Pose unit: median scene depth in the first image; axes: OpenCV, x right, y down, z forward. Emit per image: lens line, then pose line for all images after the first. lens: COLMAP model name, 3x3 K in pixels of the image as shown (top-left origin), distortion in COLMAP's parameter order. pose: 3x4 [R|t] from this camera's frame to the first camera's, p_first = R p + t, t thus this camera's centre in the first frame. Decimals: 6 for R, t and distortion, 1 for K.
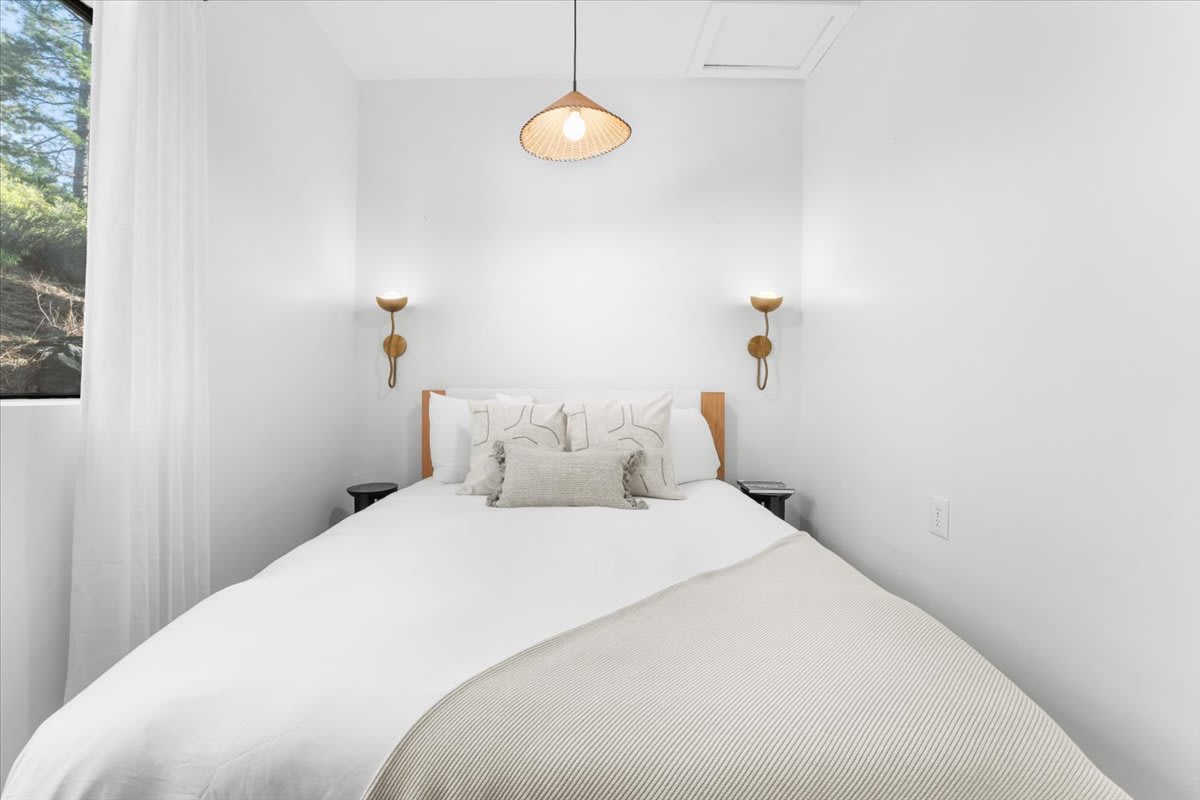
lens RADIAL K [[477.2, 0, 600.1], [0, 477.2, 396.0], [0, 0, 1]] dist [0.000370, 0.000040]
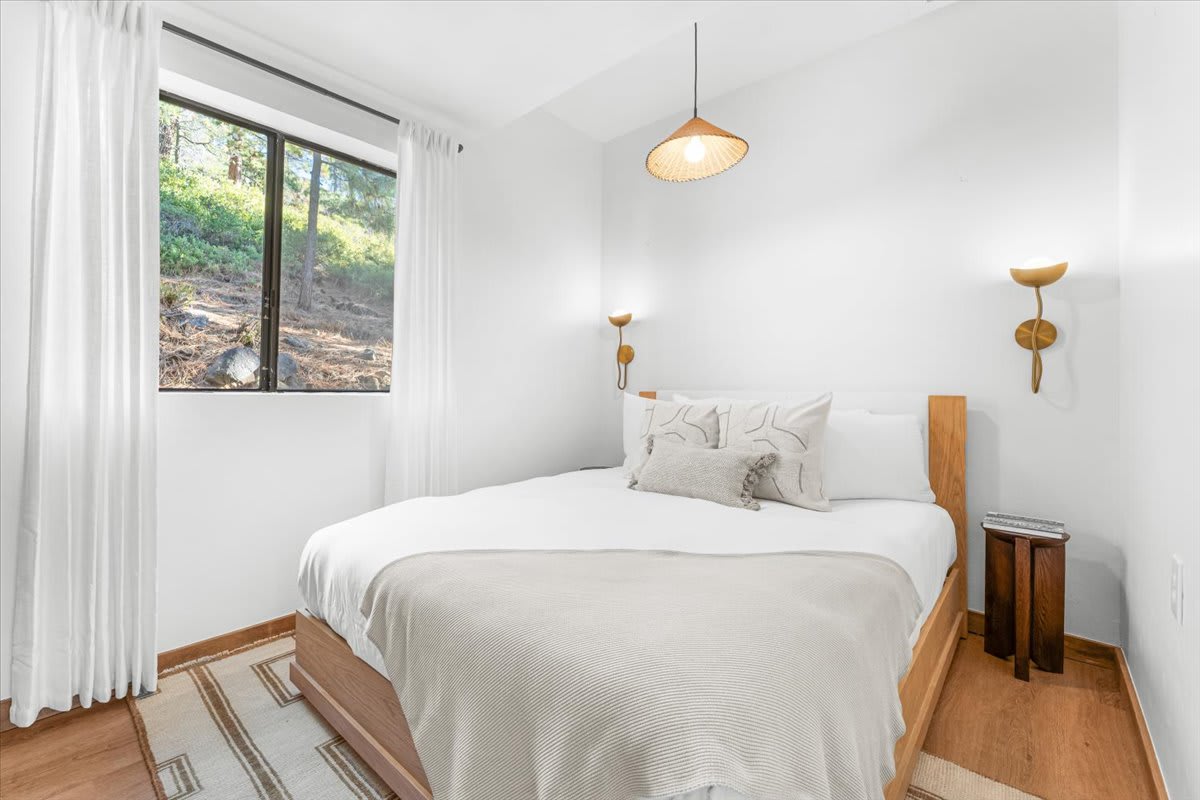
lens RADIAL K [[496.1, 0, 600.6], [0, 496.1, 395.0], [0, 0, 1]] dist [0.000410, -0.000172]
pose [[0.782071, 0.008420, -0.623133, 0.422332], [-0.015916, 0.999852, -0.006465, 0.007181], [0.622986, 0.014974, 0.782089, -0.012771]]
